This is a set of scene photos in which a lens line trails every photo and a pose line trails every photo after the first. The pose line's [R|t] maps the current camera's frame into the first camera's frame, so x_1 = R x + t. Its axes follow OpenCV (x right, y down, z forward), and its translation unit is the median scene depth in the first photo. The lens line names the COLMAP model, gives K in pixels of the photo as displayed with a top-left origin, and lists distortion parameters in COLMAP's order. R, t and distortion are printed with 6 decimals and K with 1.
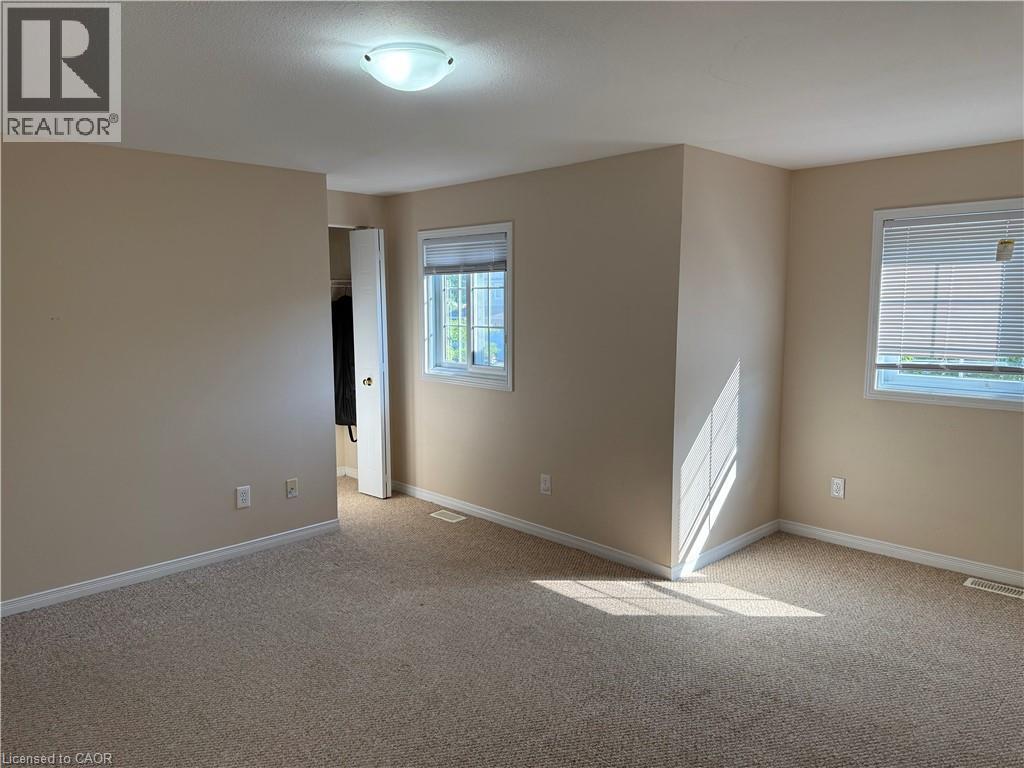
lens RADIAL K [[729.7, 0, 512.0], [0, 729.7, 384.0], [0, 0, 1]] dist [0.181355, -0.203832]
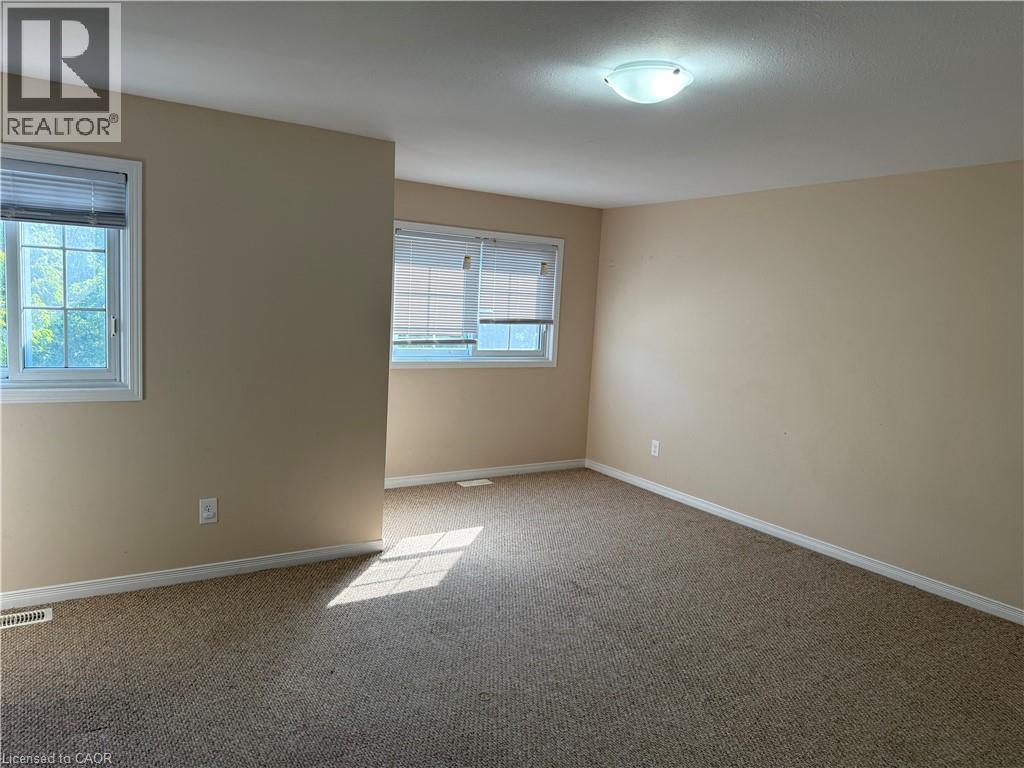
lens RADIAL K [[729.7, 0, 512.0], [0, 729.7, 384.0], [0, 0, 1]] dist [0.181355, -0.203832]
pose [[0.215197, -0.101484, 0.971283, -0.739370], [0.060423, 0.994064, 0.090477, -0.058622], [-0.974700, 0.039218, 0.220052, 0.566168]]
